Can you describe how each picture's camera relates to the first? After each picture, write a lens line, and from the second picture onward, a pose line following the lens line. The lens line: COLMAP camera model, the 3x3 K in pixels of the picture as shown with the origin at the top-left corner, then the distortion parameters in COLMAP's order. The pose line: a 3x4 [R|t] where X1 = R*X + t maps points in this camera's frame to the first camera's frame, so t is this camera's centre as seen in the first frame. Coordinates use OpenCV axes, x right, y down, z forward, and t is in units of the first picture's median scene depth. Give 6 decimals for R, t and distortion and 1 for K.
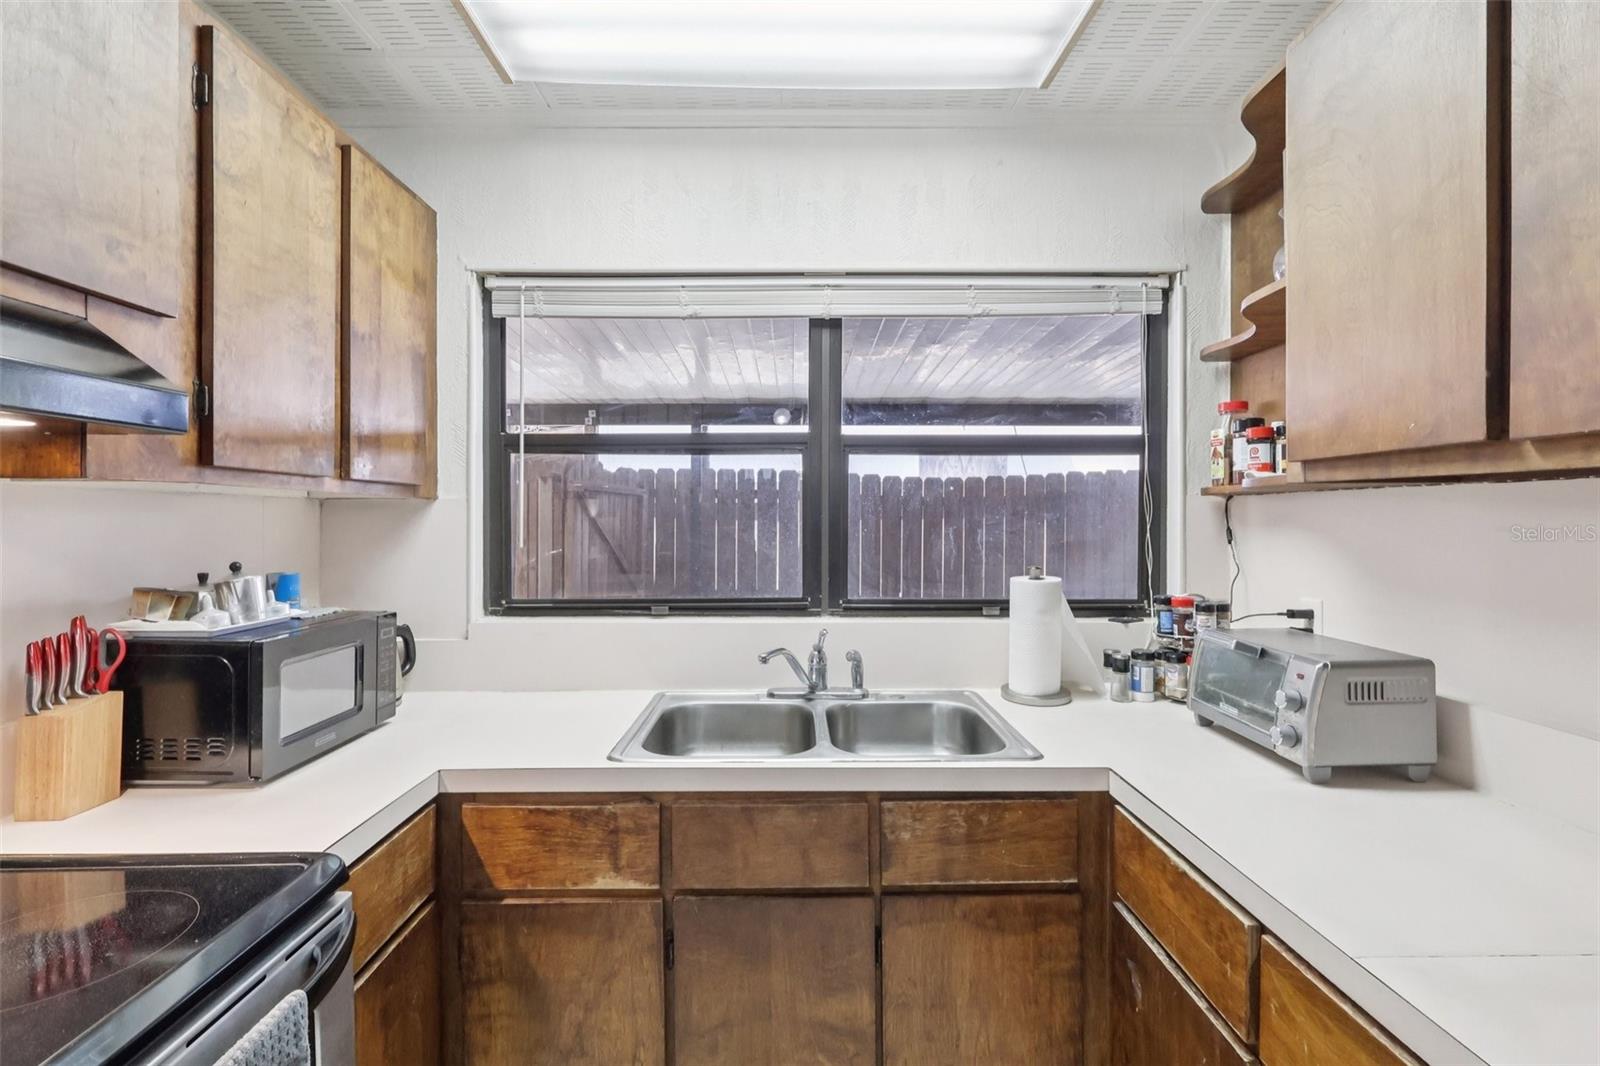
lens RADIAL K [[746.5, 0, 796.9], [0, 746.5, 519.3], [0, 0, 1]] dist [-0.002327, 0.001101]
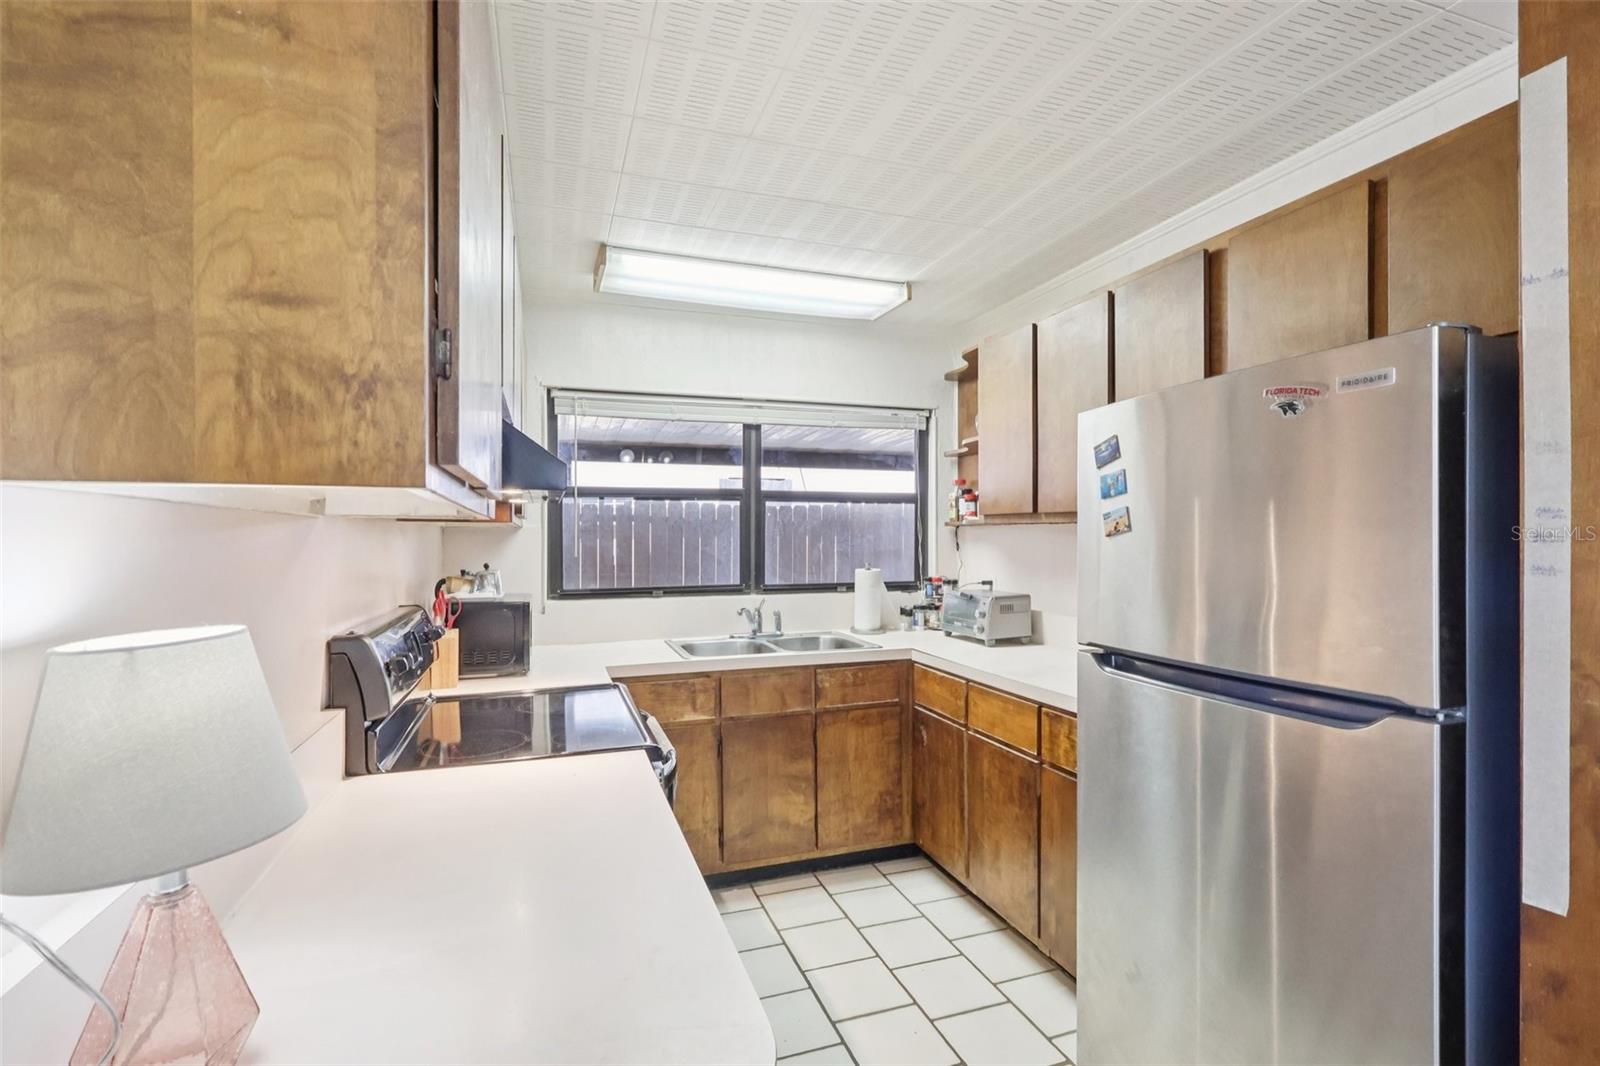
lens RADIAL K [[746.5, 0, 804.0], [0, 746.5, 537.8], [0, 0, 1]] dist [-0.002327, 0.001101]
pose [[0.948014, -0.003425, 0.318209, -0.509485], [0.003259, 0.999994, 0.001053, -0.005506], [-0.318211, 0.000039, 0.948020, -0.872069]]
